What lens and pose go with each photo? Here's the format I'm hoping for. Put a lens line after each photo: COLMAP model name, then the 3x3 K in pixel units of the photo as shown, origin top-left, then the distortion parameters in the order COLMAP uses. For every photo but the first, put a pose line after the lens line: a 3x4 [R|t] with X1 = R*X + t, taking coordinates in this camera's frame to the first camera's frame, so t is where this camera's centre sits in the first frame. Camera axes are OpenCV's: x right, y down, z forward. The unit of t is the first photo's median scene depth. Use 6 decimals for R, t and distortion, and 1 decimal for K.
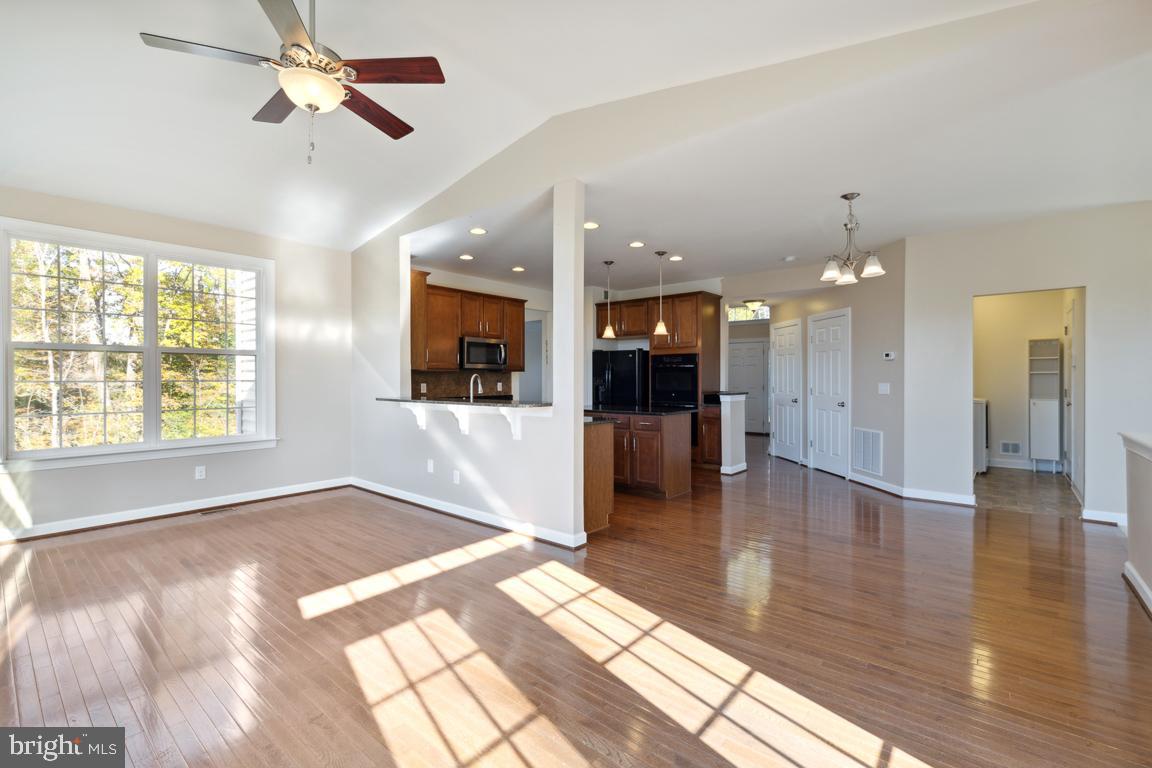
lens RADIAL K [[502.8, 0, 576.0], [0, 502.8, 384.0], [0, 0, 1]] dist [-0.011387, 0.000002]
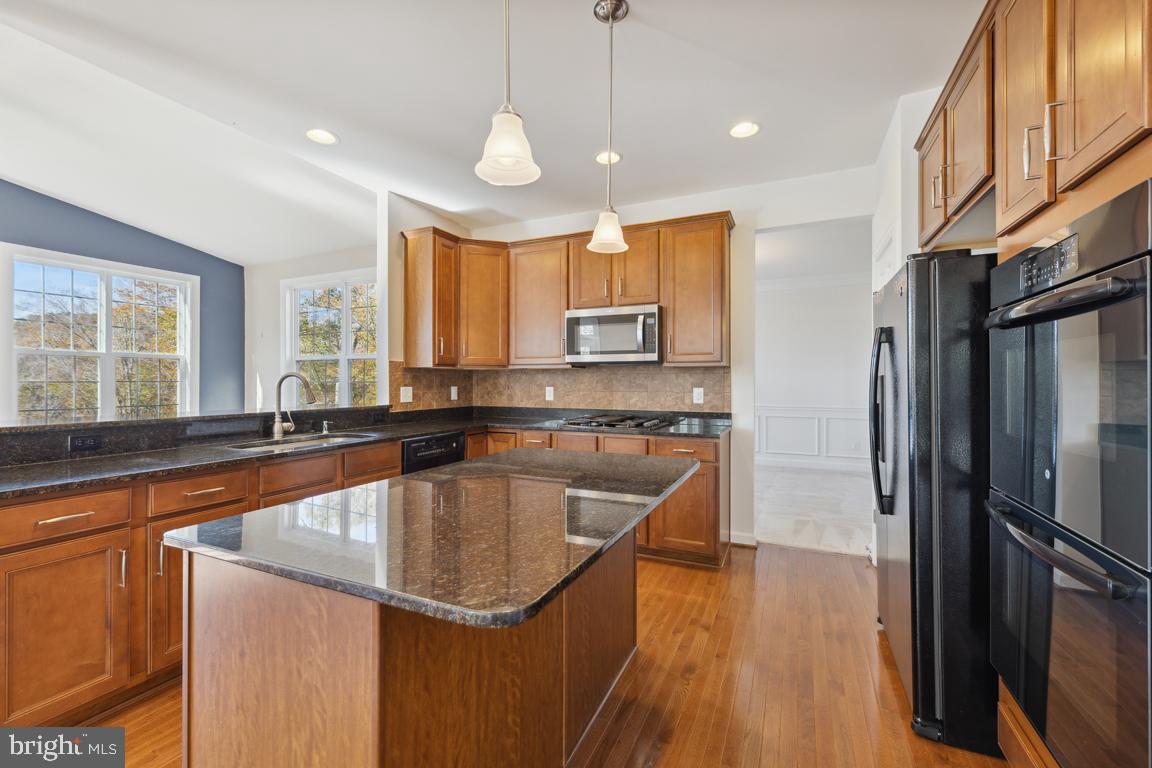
lens RADIAL K [[475.1, 0, 579.0], [0, 475.1, 380.2], [0, 0, 1]] dist [-0.000022, -0.000129]
pose [[0.264859, -0.000143, -0.964287, 0.311834], [-0.011051, 0.999934, -0.003183, -0.008401], [0.964224, 0.011499, 0.264840, 0.815558]]
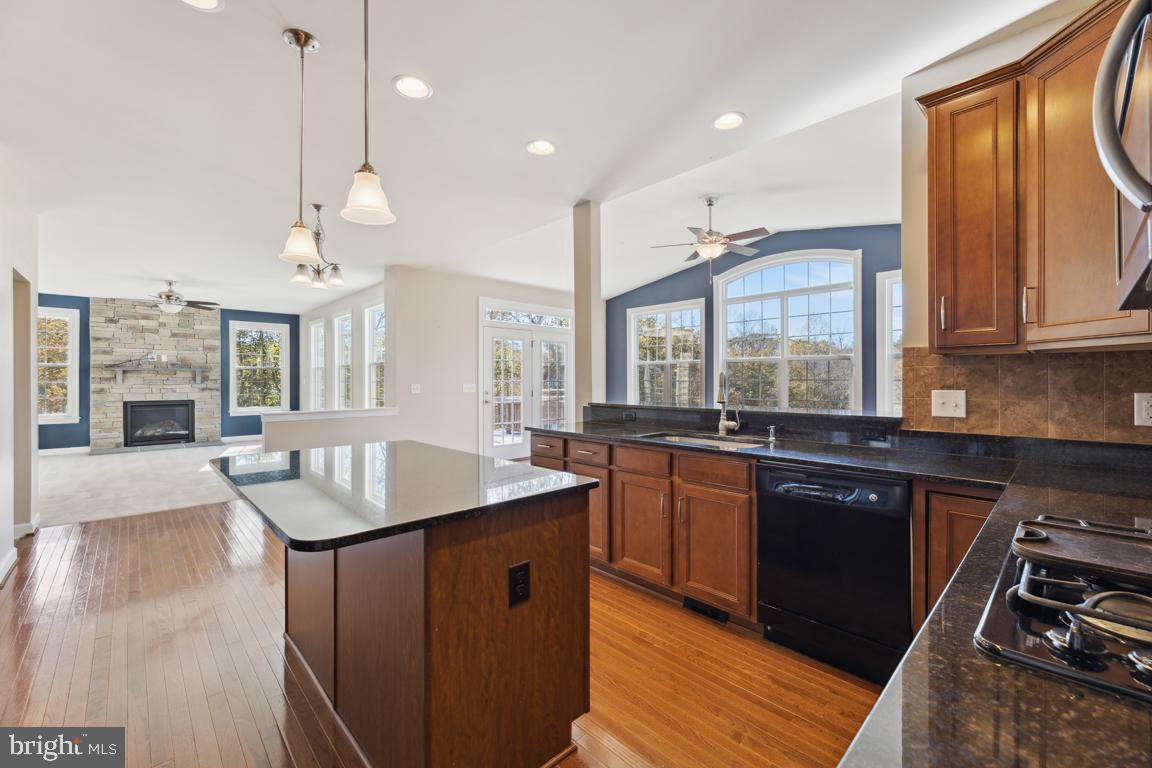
lens RADIAL K [[477.2, 0, 576.0], [0, 477.2, 384.0], [0, 0, 1]] dist [0.000581, 0.000508]
pose [[-0.993074, 0.001408, 0.117480, -0.060902], [0.003430, 0.999849, 0.017014, -0.010271], [-0.117438, 0.017299, -0.992929, 1.109175]]
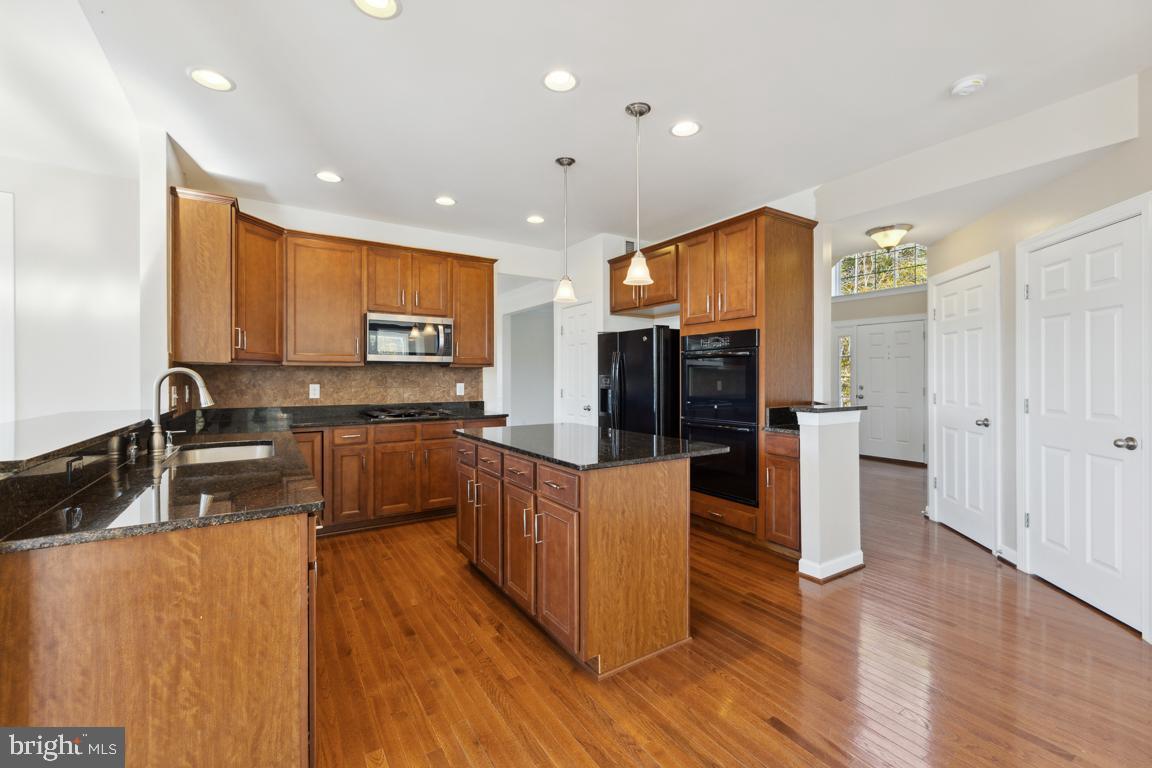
lens RADIAL K [[475.1, 0, 579.0], [0, 475.1, 380.2], [0, 0, 1]] dist [-0.000022, -0.000129]
pose [[0.957056, 0.001698, -0.289899, 0.204256], [-0.003351, 0.999981, -0.005206, -0.004543], [0.289884, 0.005954, 0.957043, 0.467063]]
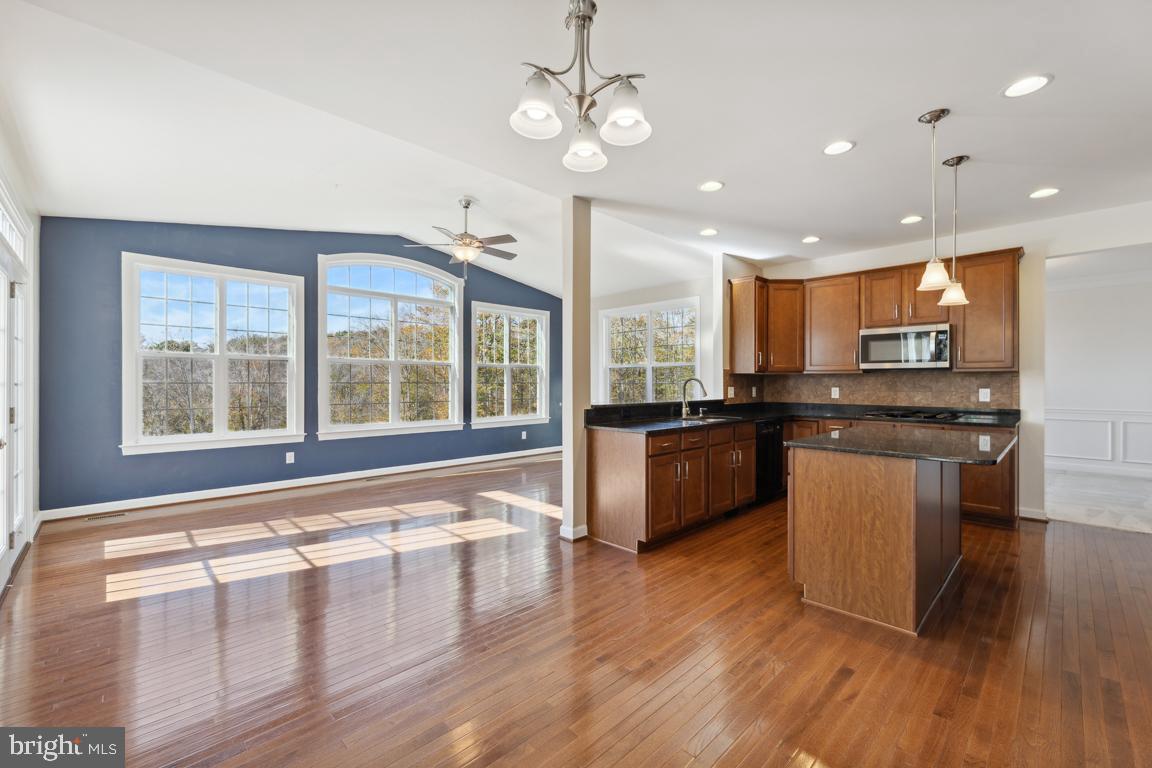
lens RADIAL K [[477.2, 0, 576.0], [0, 477.2, 384.0], [0, 0, 1]] dist [0.000581, 0.000508]
pose [[-0.099827, 0.003389, -0.994999, 0.541480], [-0.011538, 0.999923, 0.004563, -0.005933], [0.994938, 0.011936, -0.099781, 0.593151]]
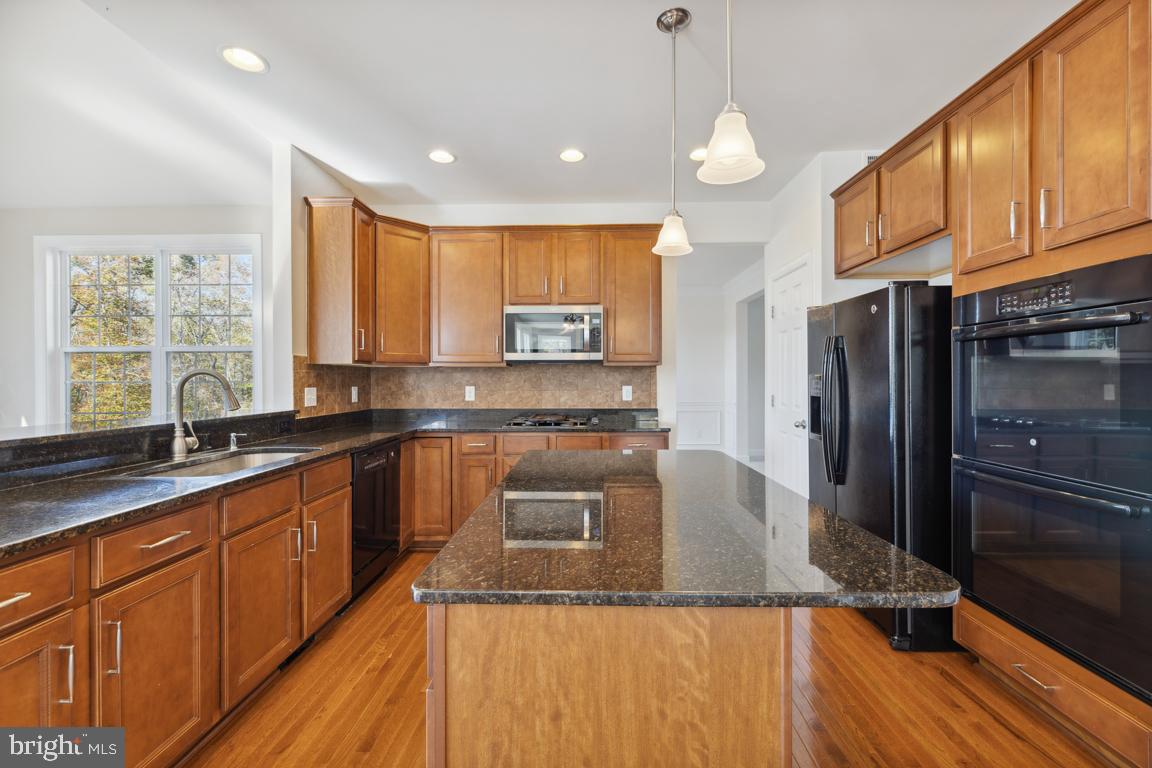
lens RADIAL K [[475.1, 0, 579.0], [0, 475.1, 380.2], [0, 0, 1]] dist [-0.000022, -0.000129]
pose [[0.625254, 0.000848, -0.780421, 0.240277], [-0.006735, 0.999968, -0.004309, -0.006971], [0.780393, 0.007951, 0.625239, 0.686654]]
